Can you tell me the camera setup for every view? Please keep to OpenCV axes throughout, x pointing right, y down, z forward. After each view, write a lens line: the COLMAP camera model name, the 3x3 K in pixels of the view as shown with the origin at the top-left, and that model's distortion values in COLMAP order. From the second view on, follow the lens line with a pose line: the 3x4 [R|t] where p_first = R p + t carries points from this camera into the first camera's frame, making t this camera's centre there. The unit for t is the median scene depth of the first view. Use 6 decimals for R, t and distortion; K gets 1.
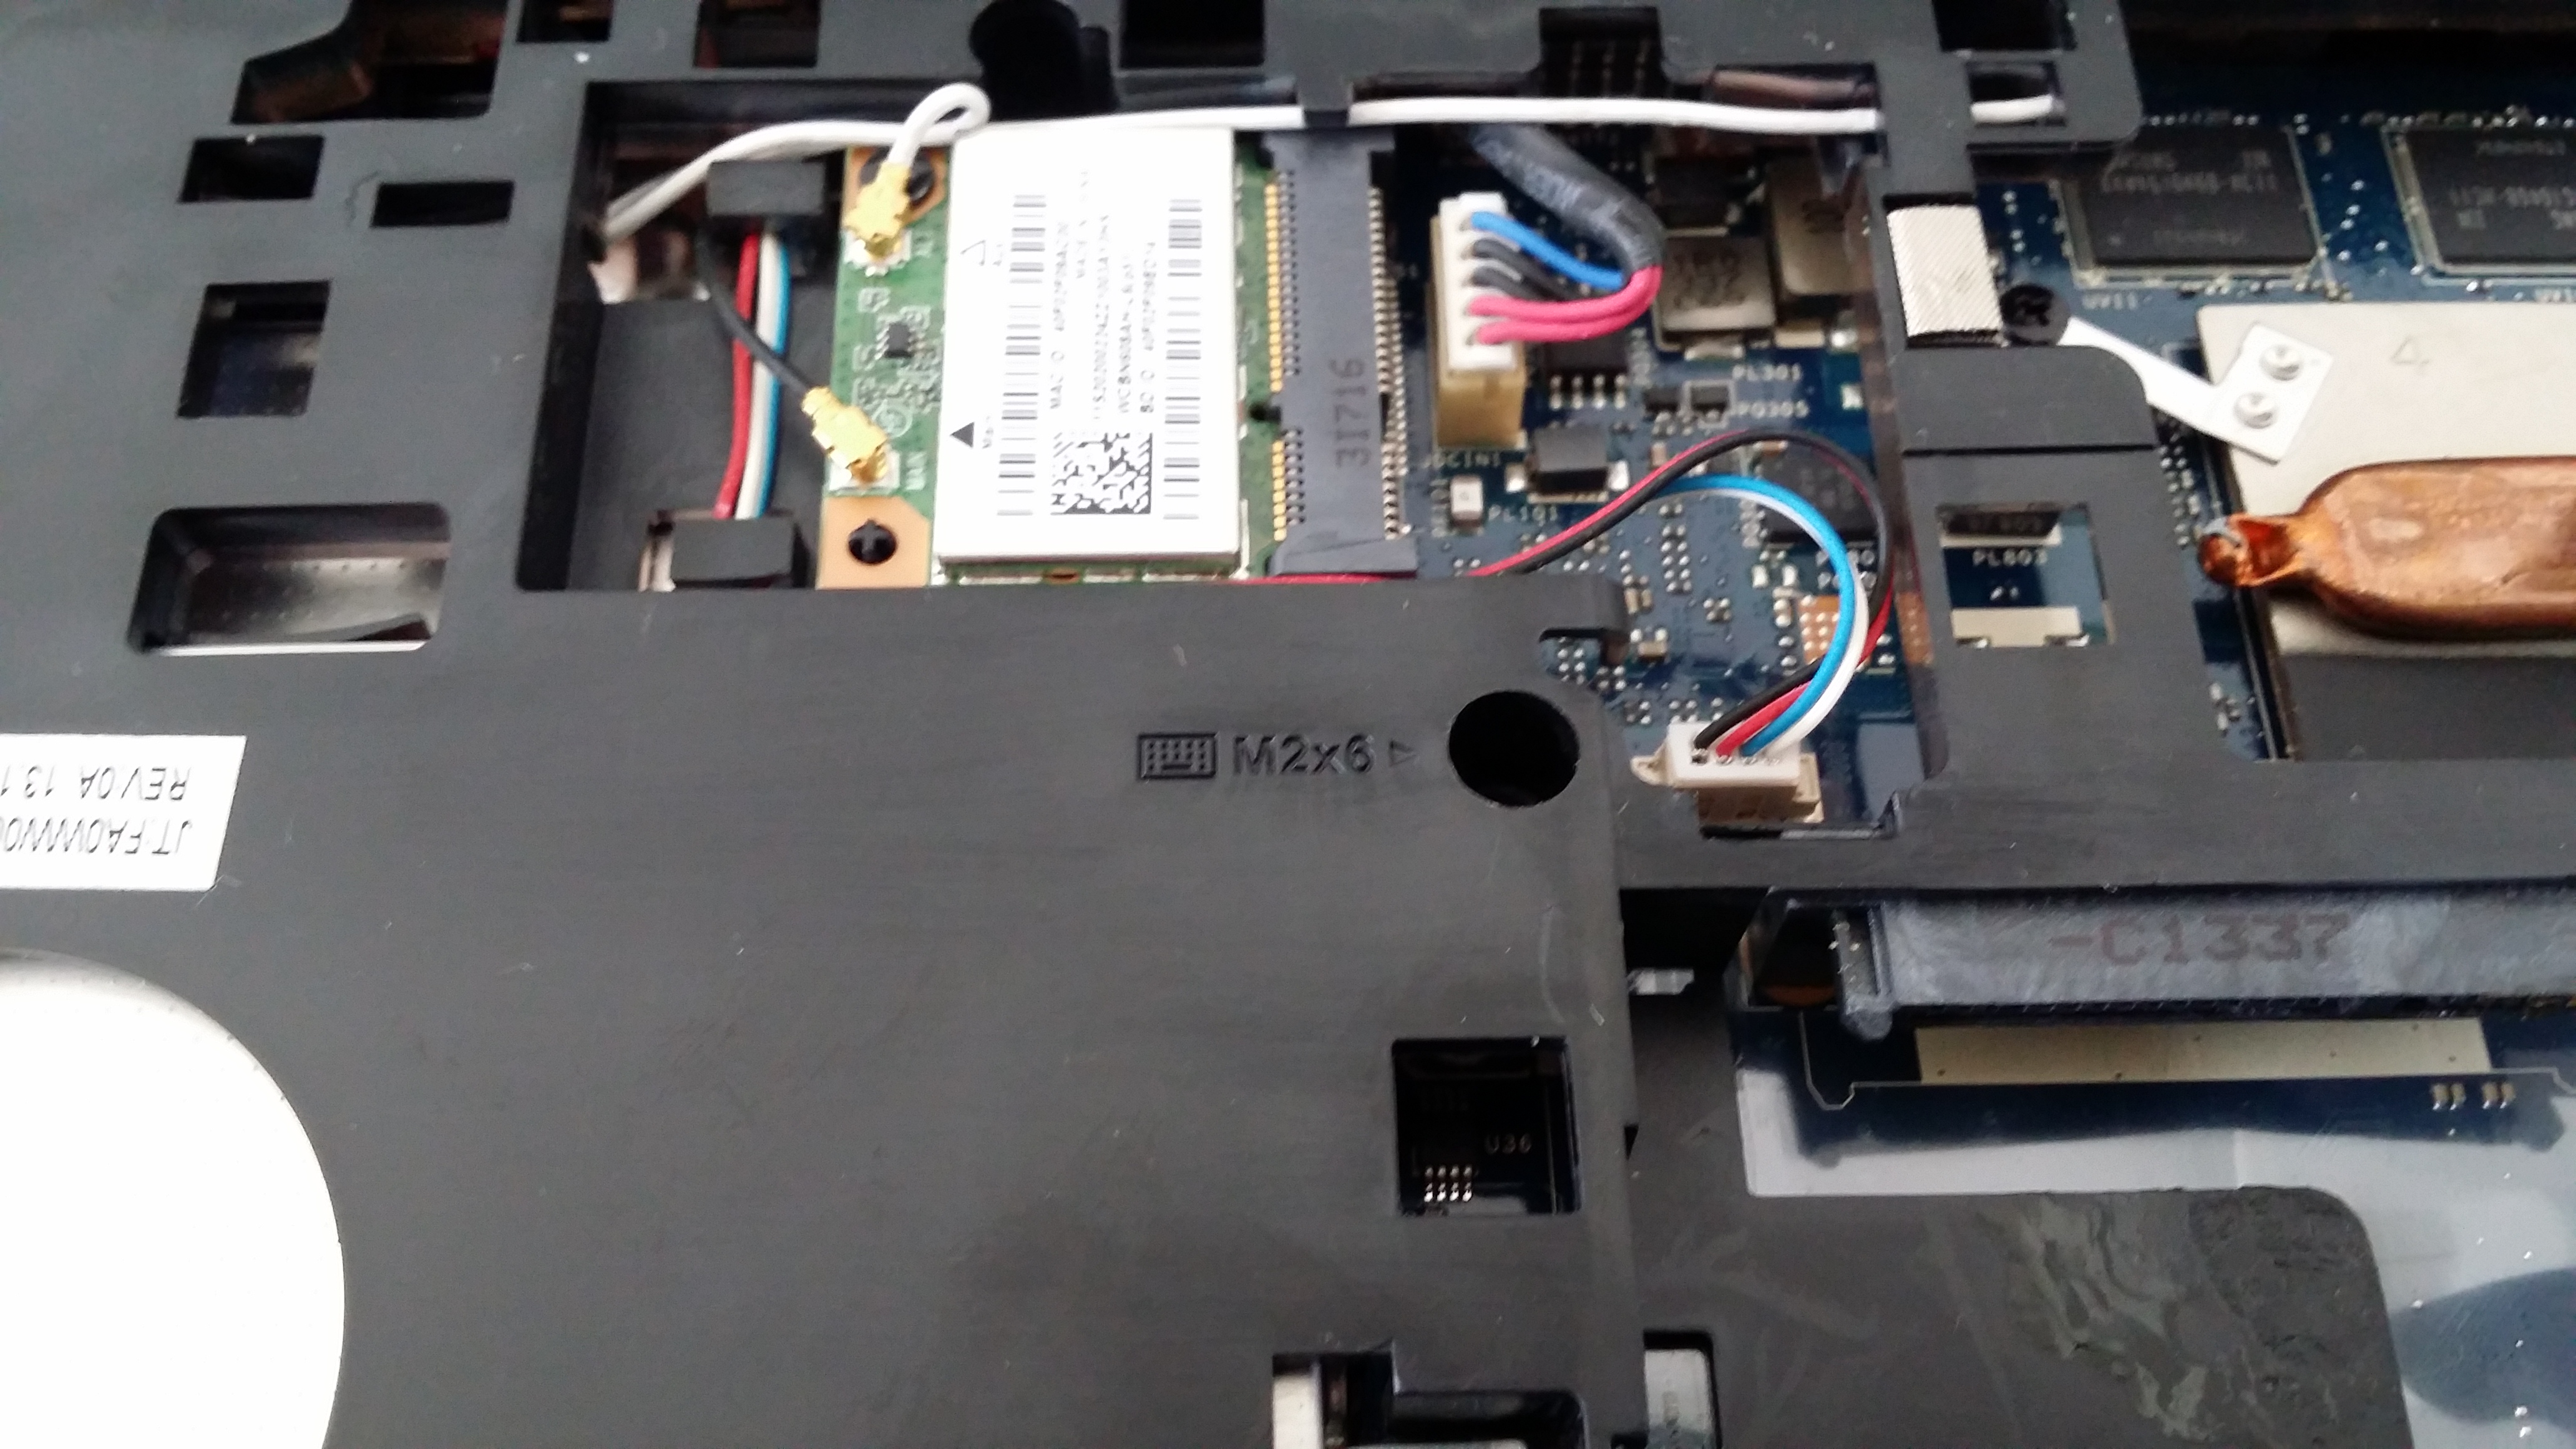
lens RADIAL K [[2352.0, 0, 1332.2], [0, 2352.0, 721.3], [0, 0, 1]] dist [0.114210, -0.327036]
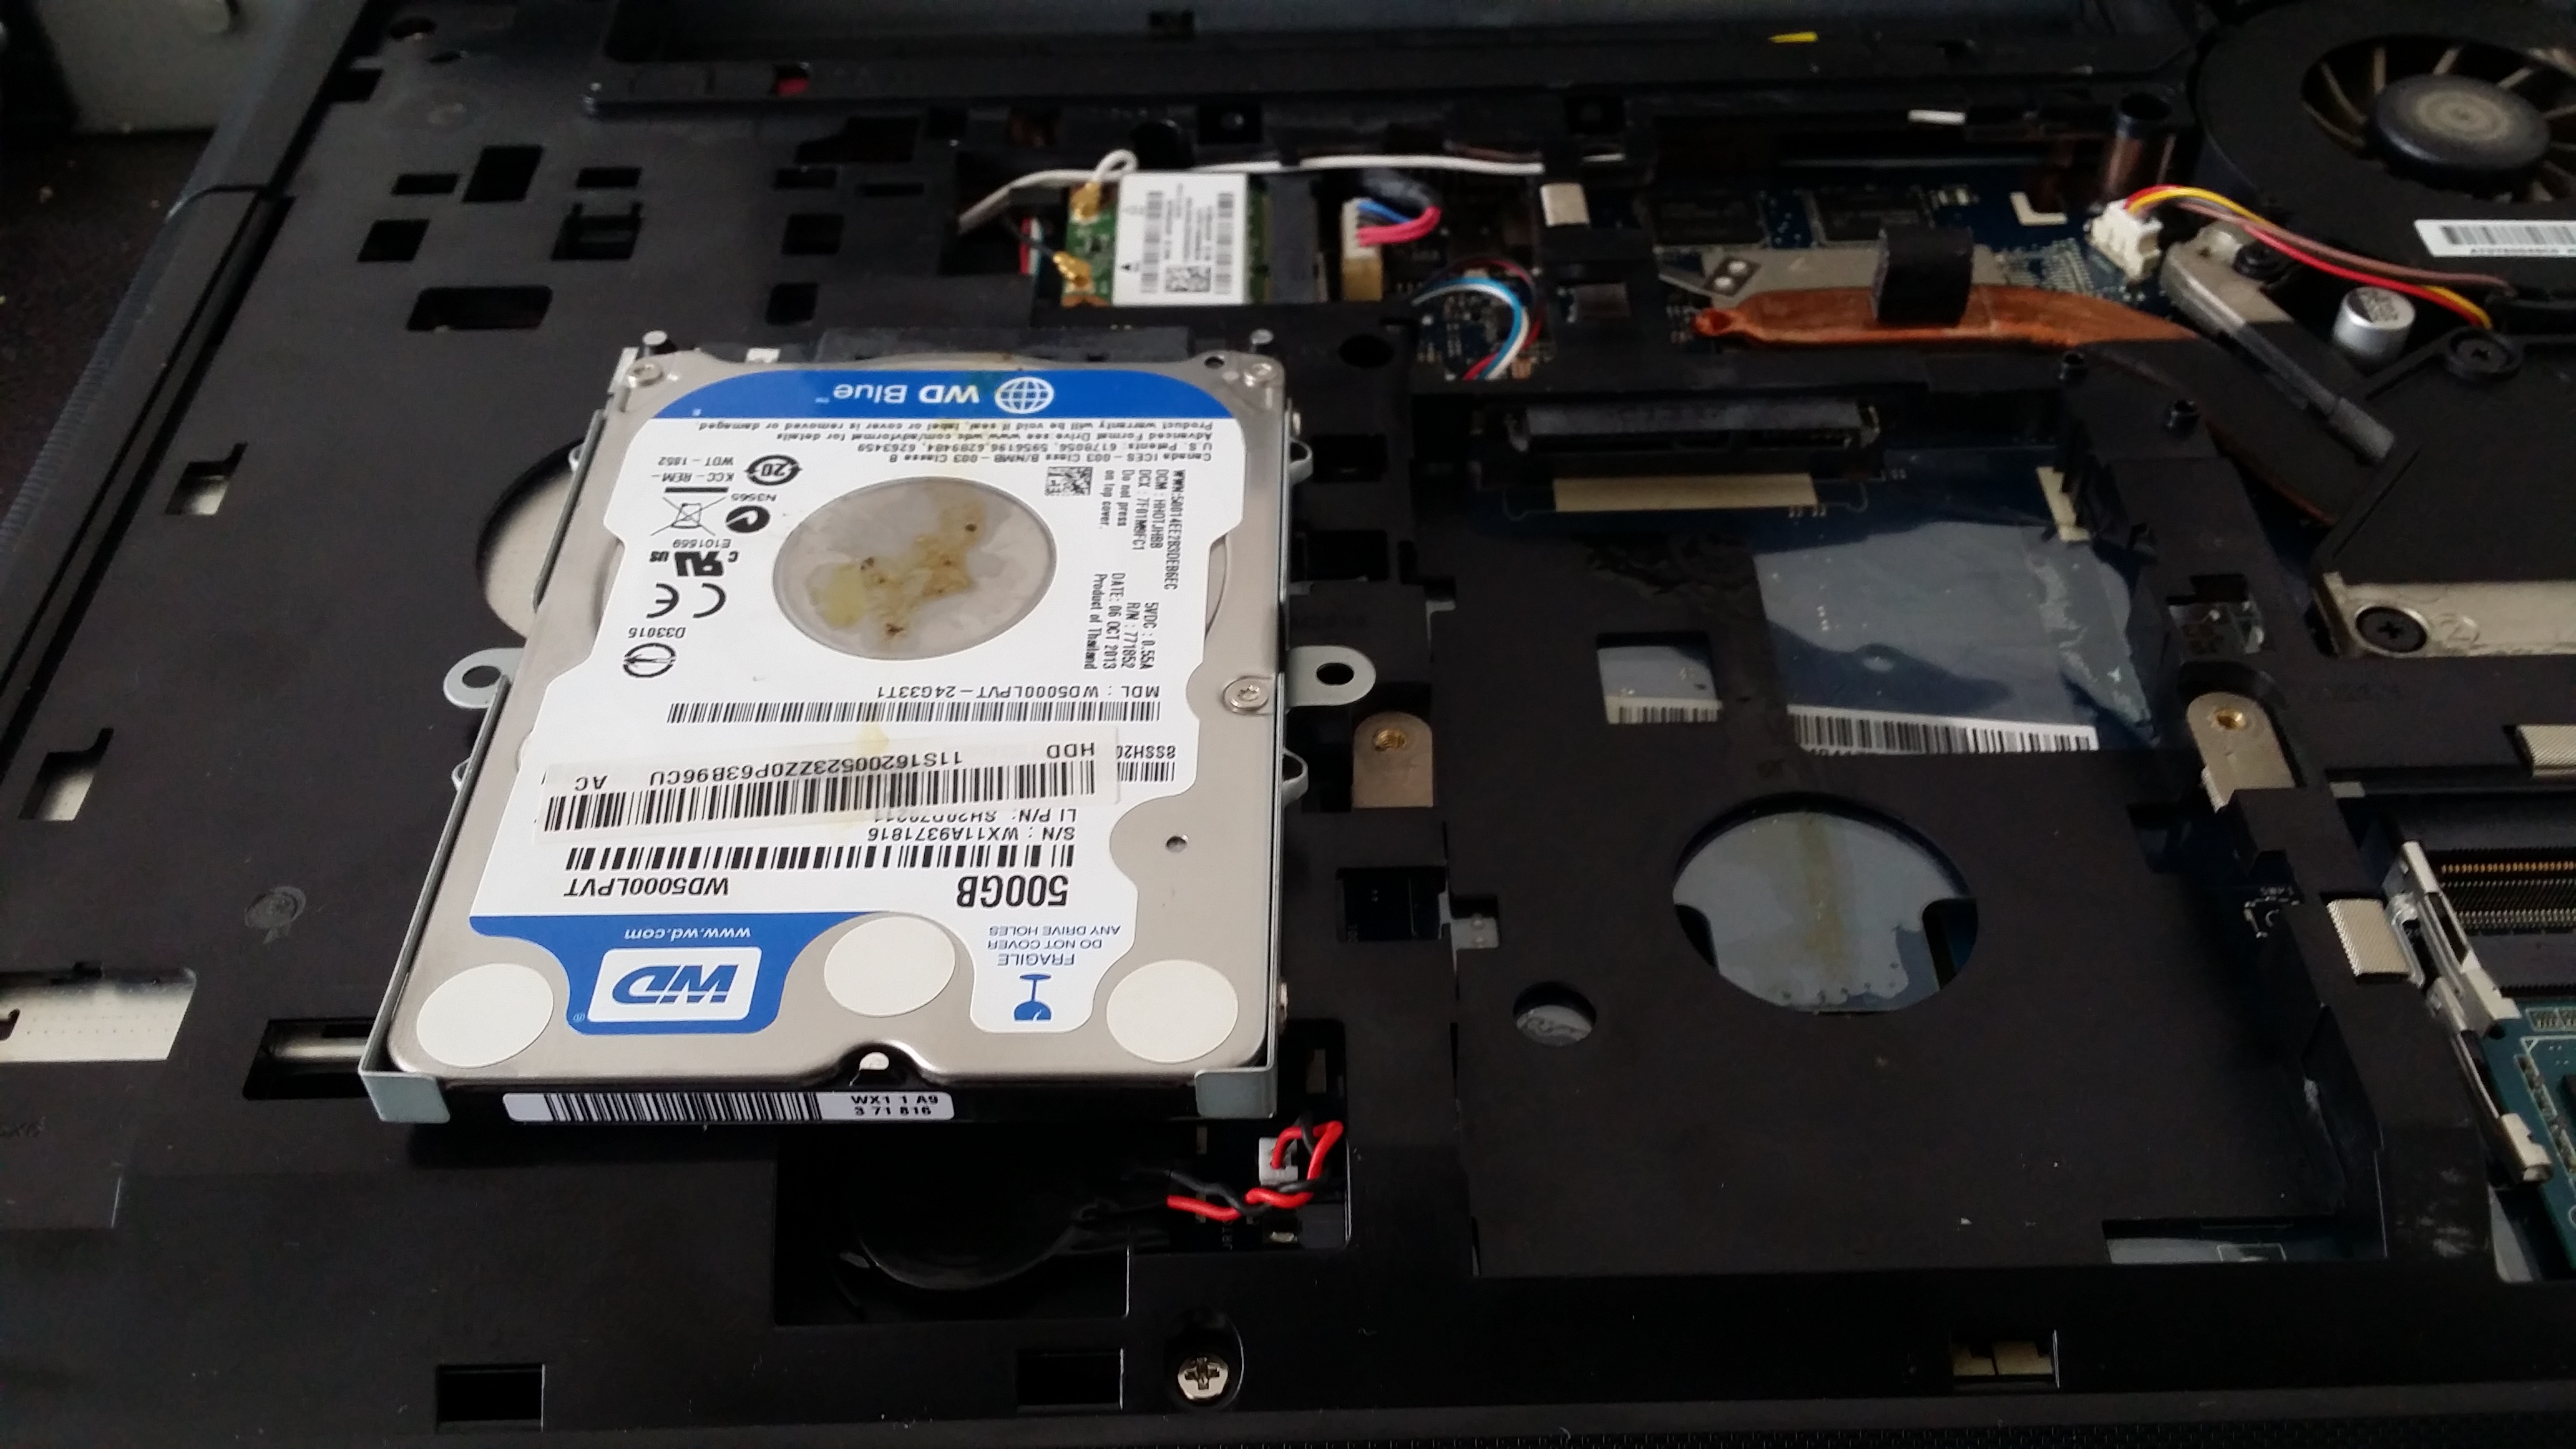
lens RADIAL K [[2352.0, 0, 1332.2], [0, 2352.0, 721.3], [0, 0, 1]] dist [0.114210, -0.327036]
pose [[0.999896, -0.006511, -0.012859, 0.061971], [0.002244, 0.951595, -0.307347, 0.928692], [0.014238, 0.307286, 0.951511, -0.944196]]
